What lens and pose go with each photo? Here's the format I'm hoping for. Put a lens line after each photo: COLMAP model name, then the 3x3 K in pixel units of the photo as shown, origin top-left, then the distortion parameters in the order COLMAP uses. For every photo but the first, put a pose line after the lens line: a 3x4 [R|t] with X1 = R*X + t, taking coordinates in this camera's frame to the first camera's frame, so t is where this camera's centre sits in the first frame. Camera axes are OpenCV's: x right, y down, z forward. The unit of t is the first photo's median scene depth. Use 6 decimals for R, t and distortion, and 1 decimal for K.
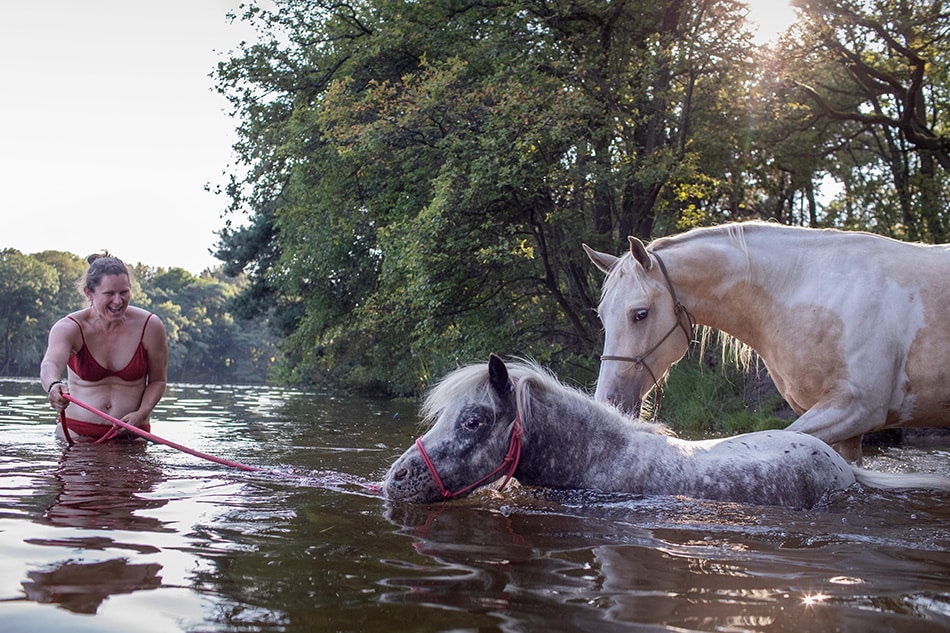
lens RADIAL K [[955.8, 0, 475.0], [0, 955.8, 316.5], [0, 0, 1]] dist [-0.003376, 0.000114]
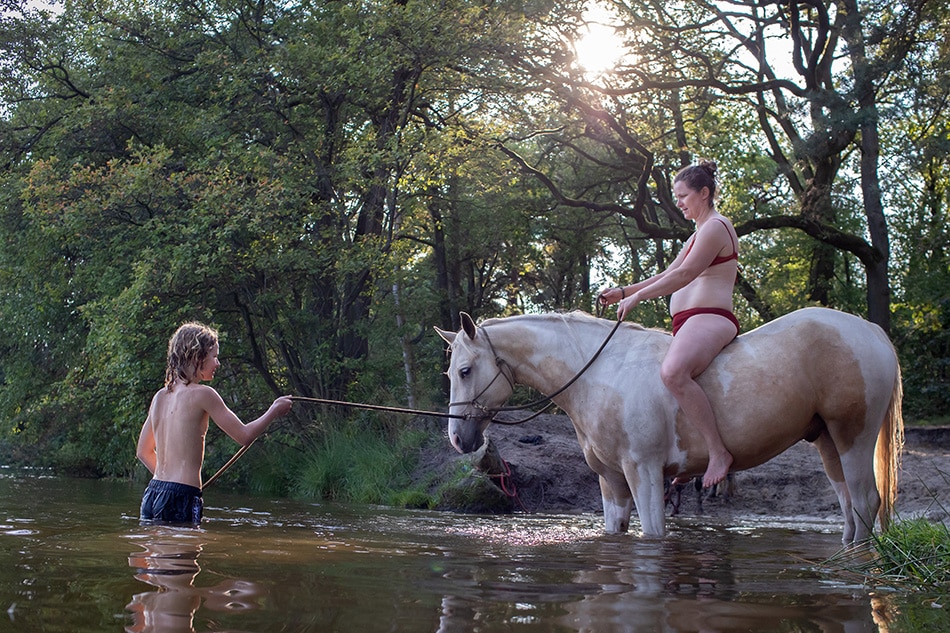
lens RADIAL K [[1193.9, 0, 474.5], [0, 1193.9, 341.8], [0, 0, 1]] dist [-0.005585, 0.014398]
pose [[0.980787, 0.029382, 0.192856, 0.063192], [-0.022578, 0.999046, -0.037382, -0.015312], [-0.193771, 0.032310, 0.980515, -0.303129]]
